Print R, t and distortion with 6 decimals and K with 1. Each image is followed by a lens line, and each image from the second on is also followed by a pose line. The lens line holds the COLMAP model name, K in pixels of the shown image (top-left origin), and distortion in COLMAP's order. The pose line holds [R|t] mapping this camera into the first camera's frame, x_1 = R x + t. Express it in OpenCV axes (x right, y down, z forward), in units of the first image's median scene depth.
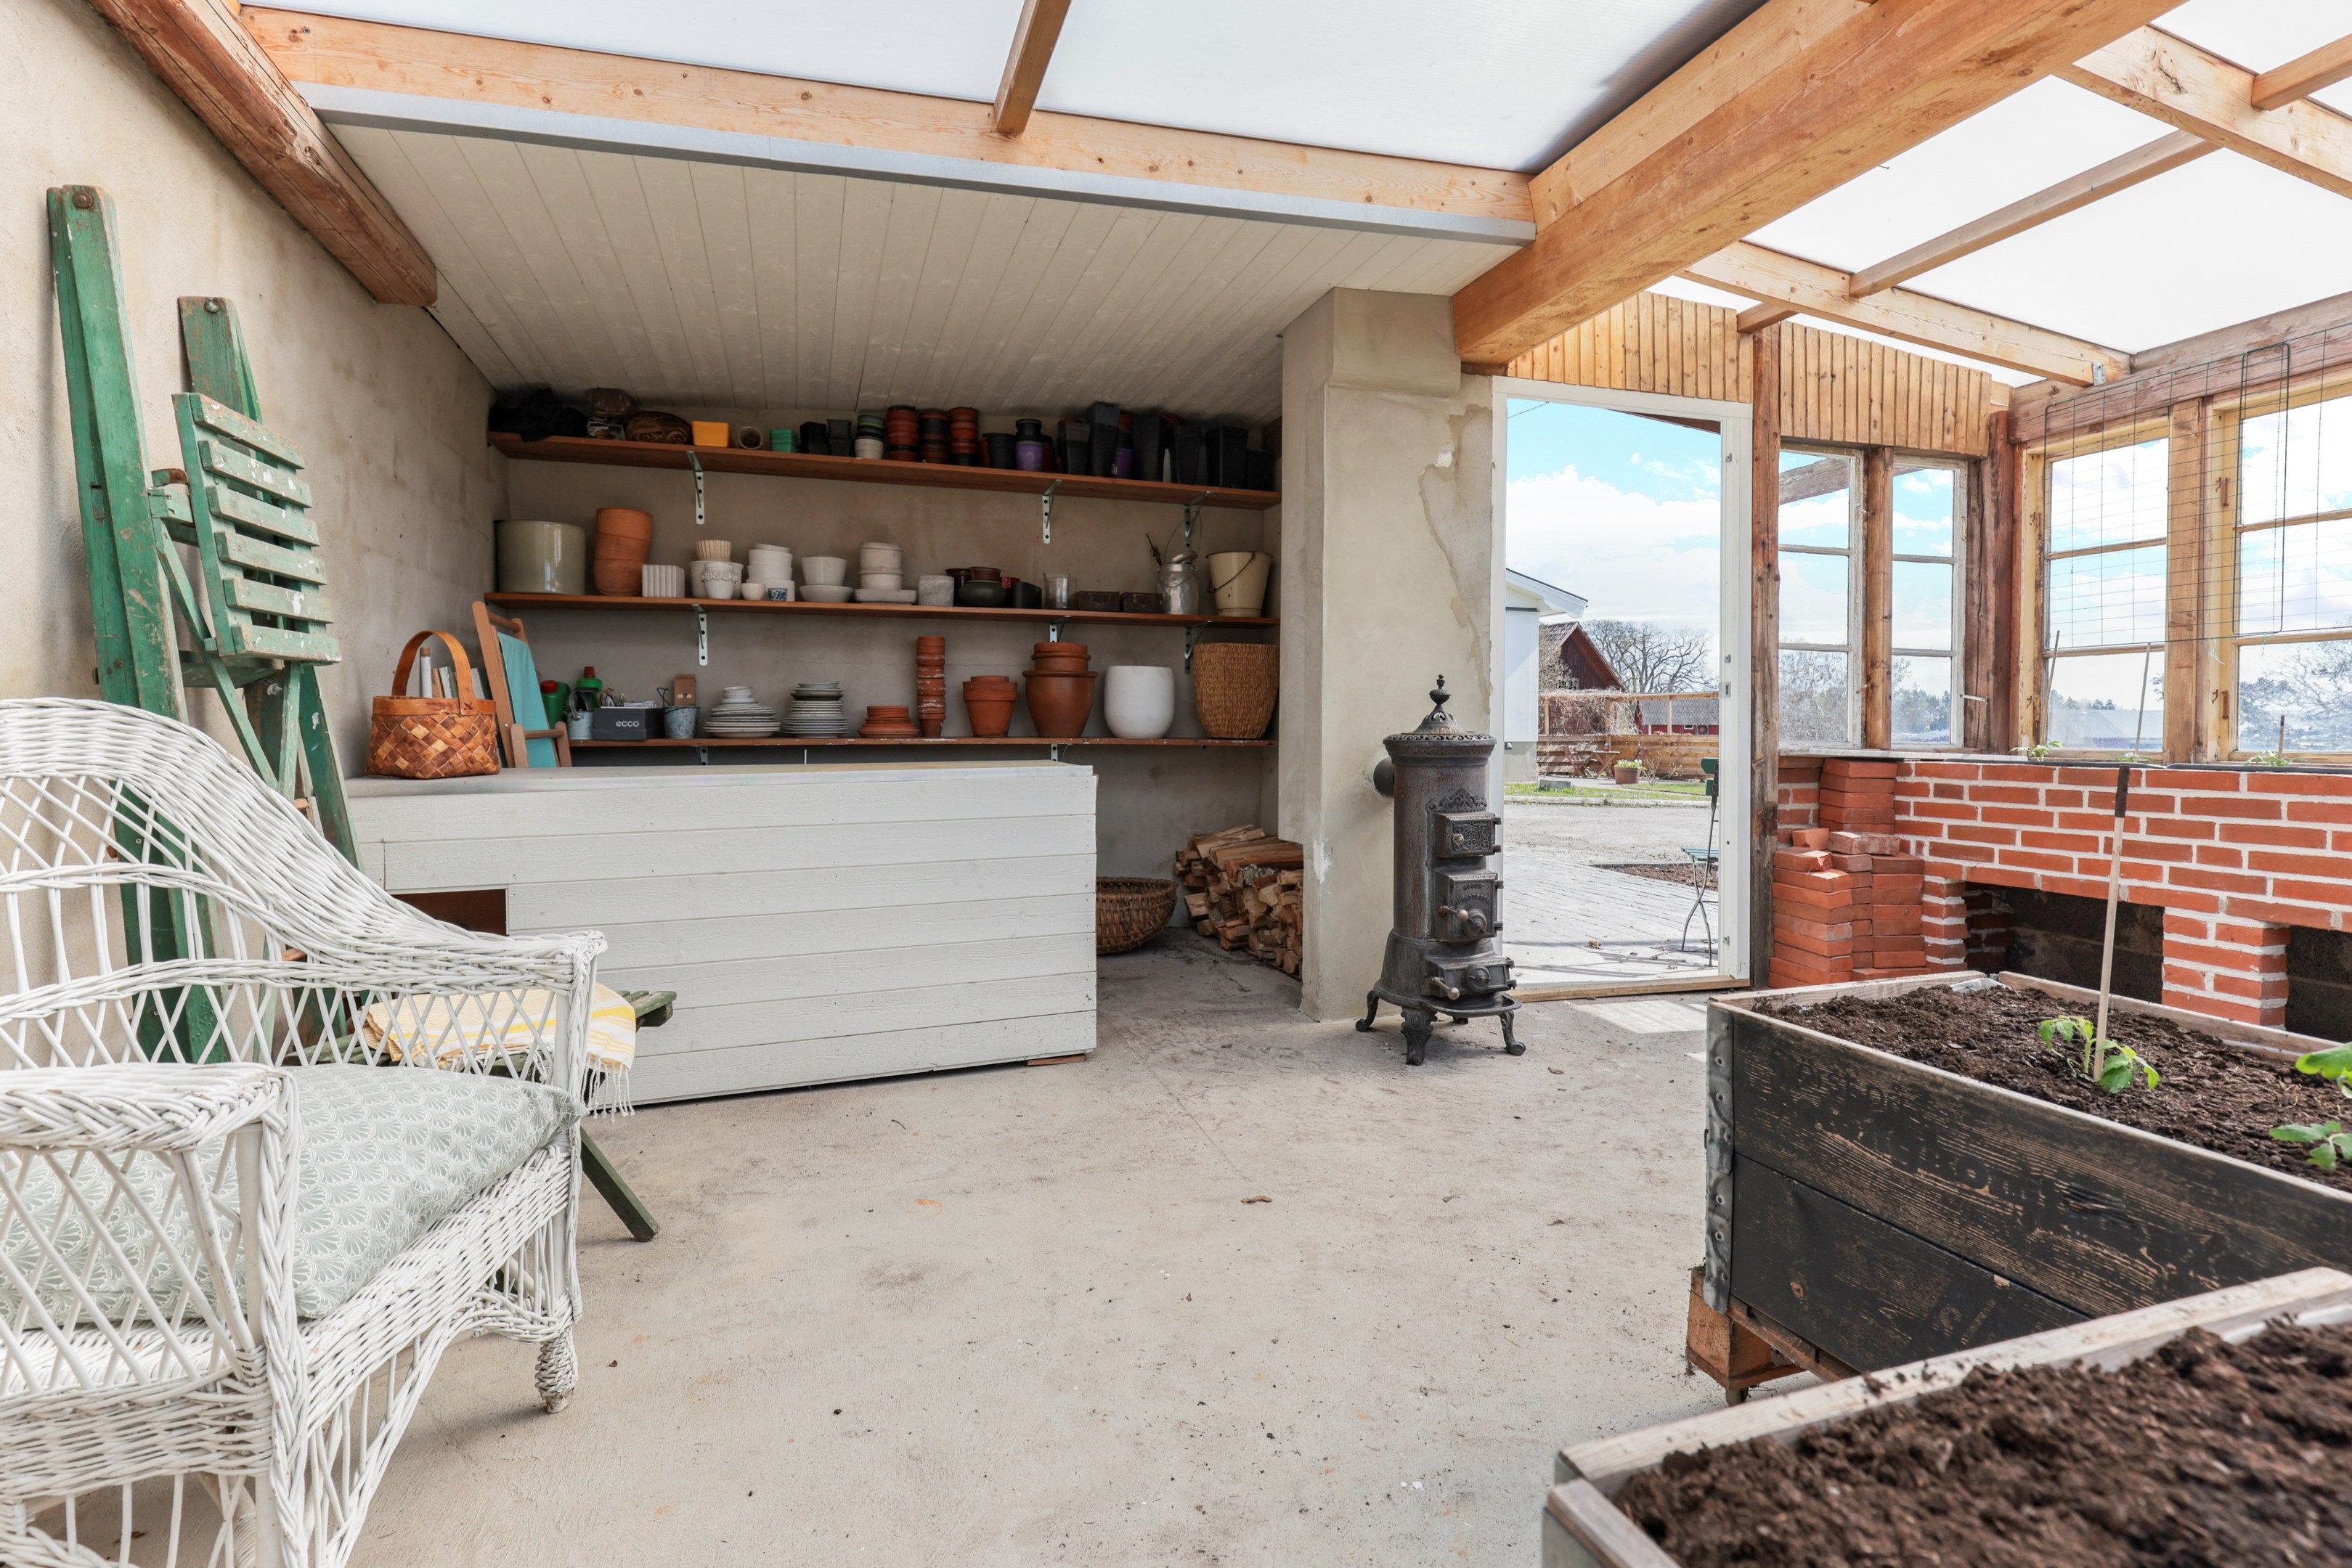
lens RADIAL K [[1071.4, 0, 1151.9], [0, 1071.4, 738.1], [0, 0, 1]] dist [0.010847, 0.000258]
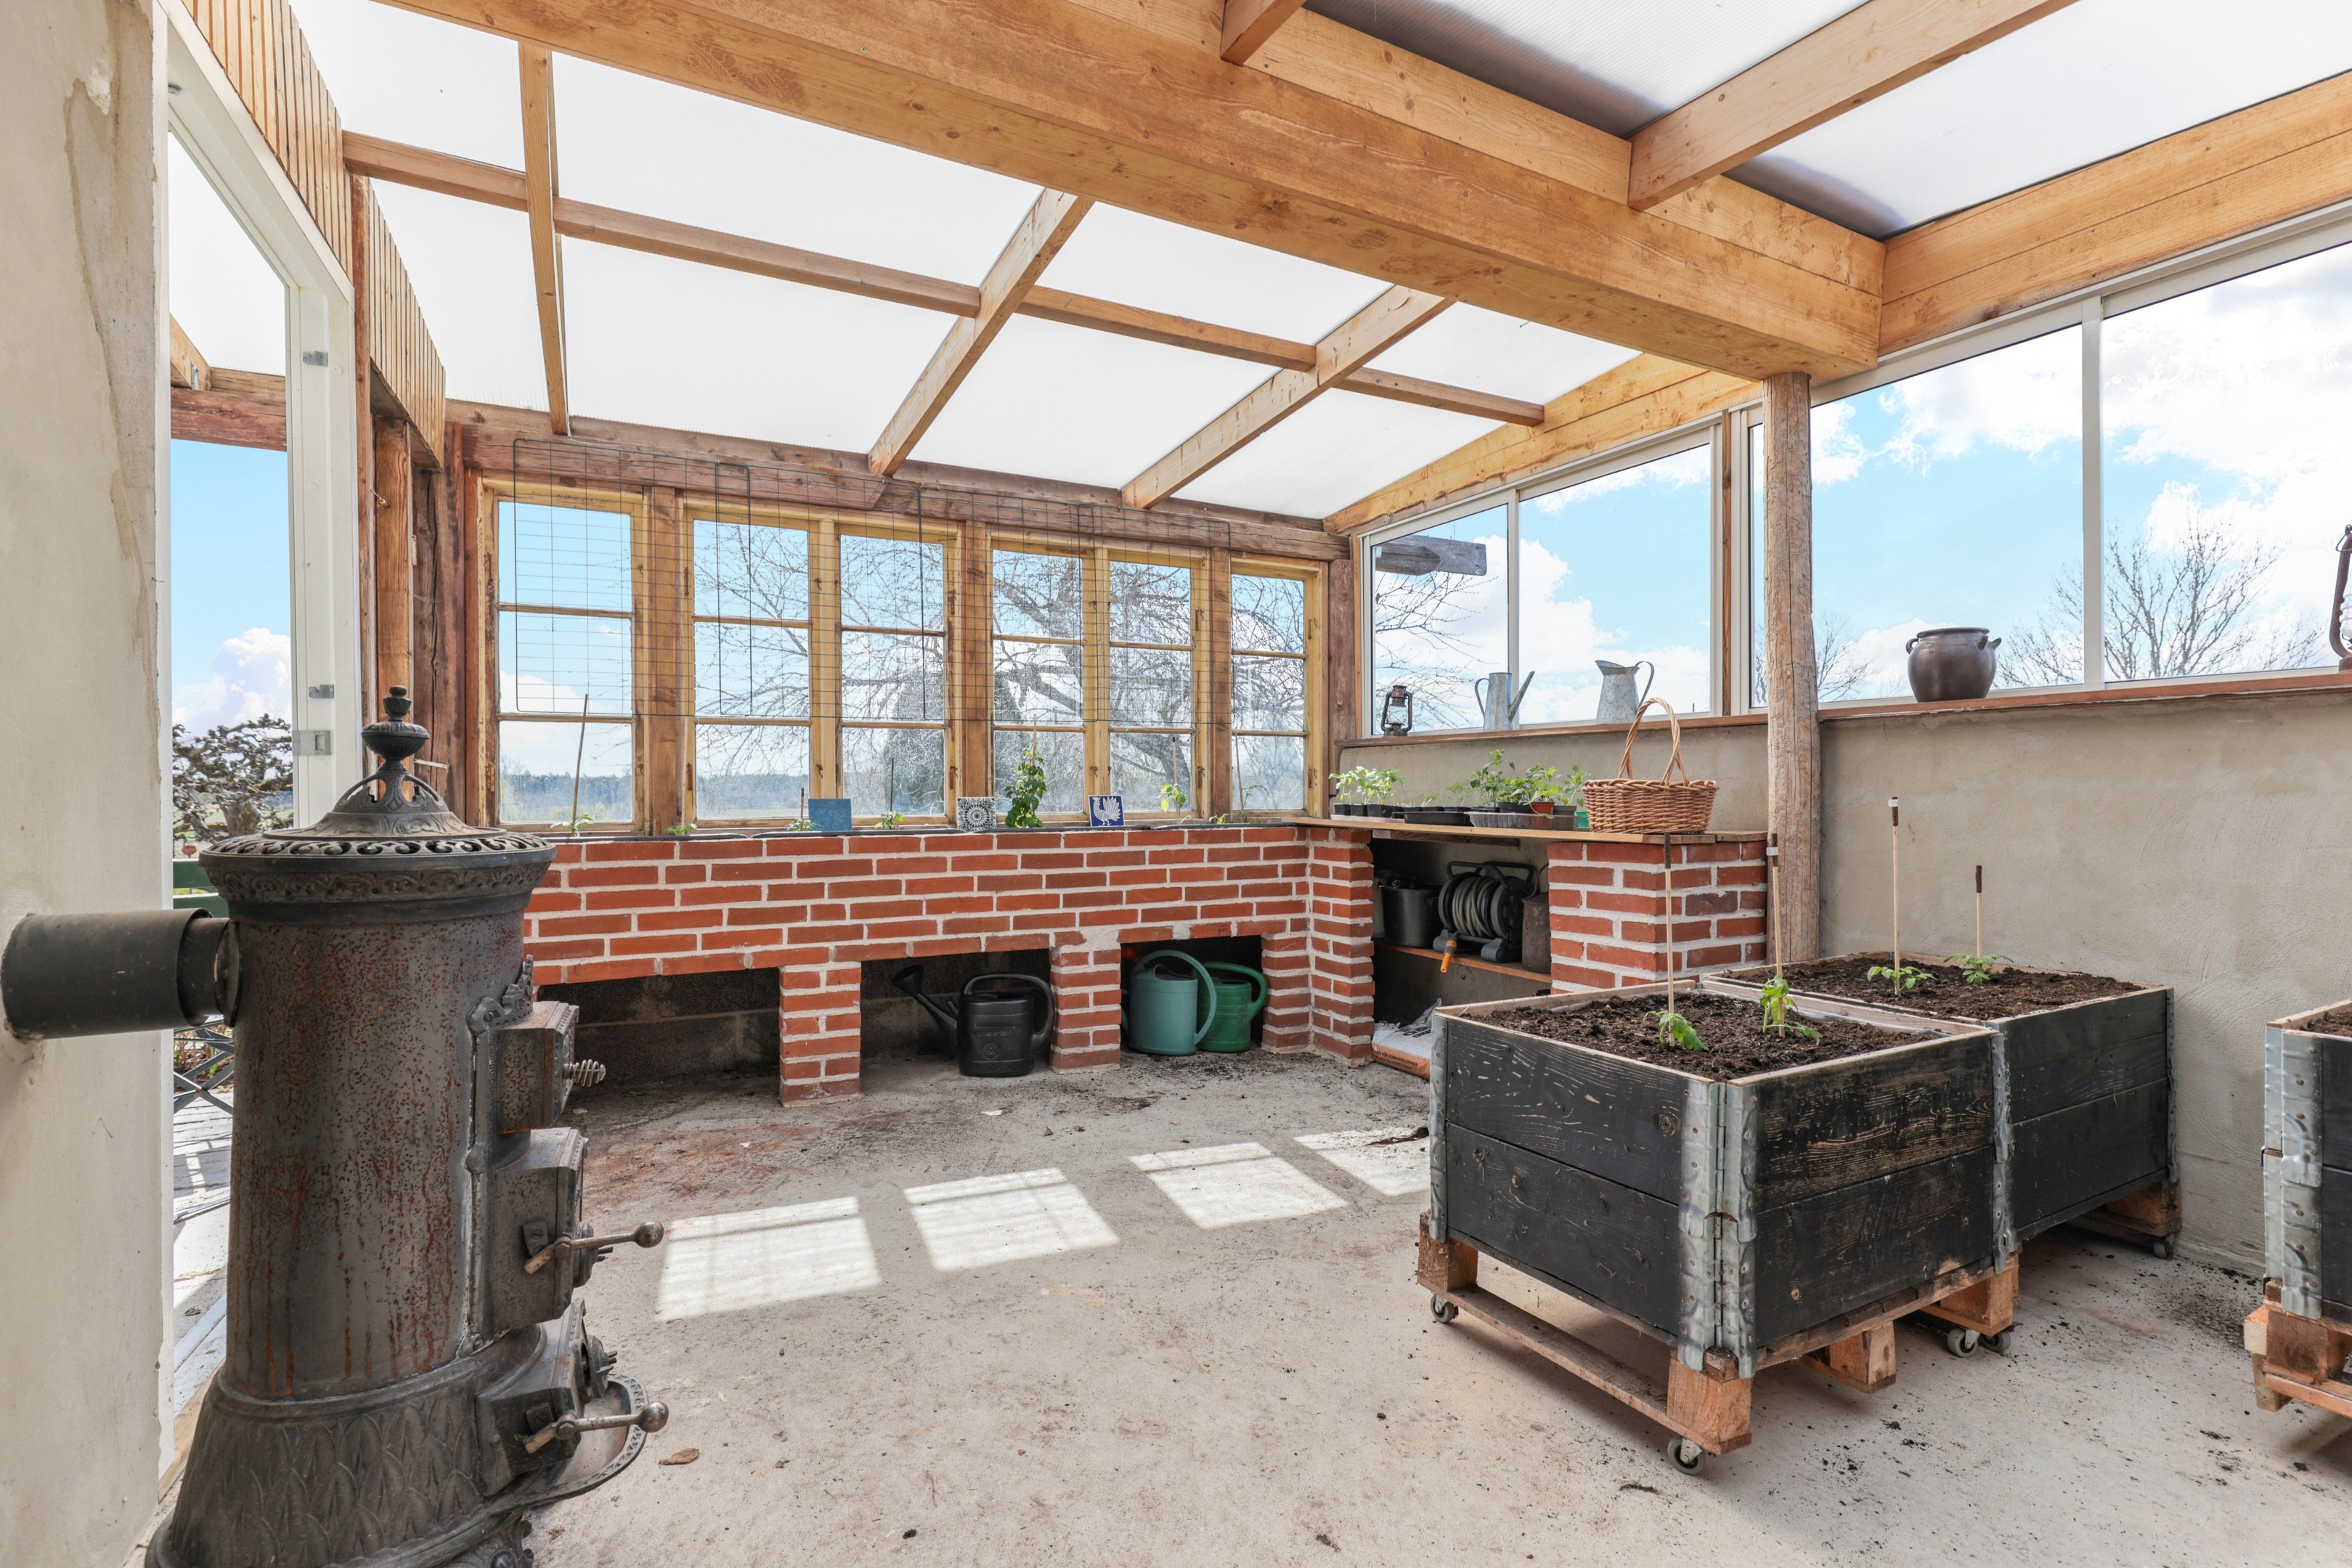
lens RADIAL K [[1071.4, 0, 1184.1], [0, 1071.4, 789.2], [0, 0, 1]] dist [0.010847, 0.000258]
pose [[-0.176770, -0.003350, 0.984247, -0.167992], [0.012592, 0.999905, 0.005665, -0.019099], [-0.984172, 0.013395, -0.176711, 0.728088]]
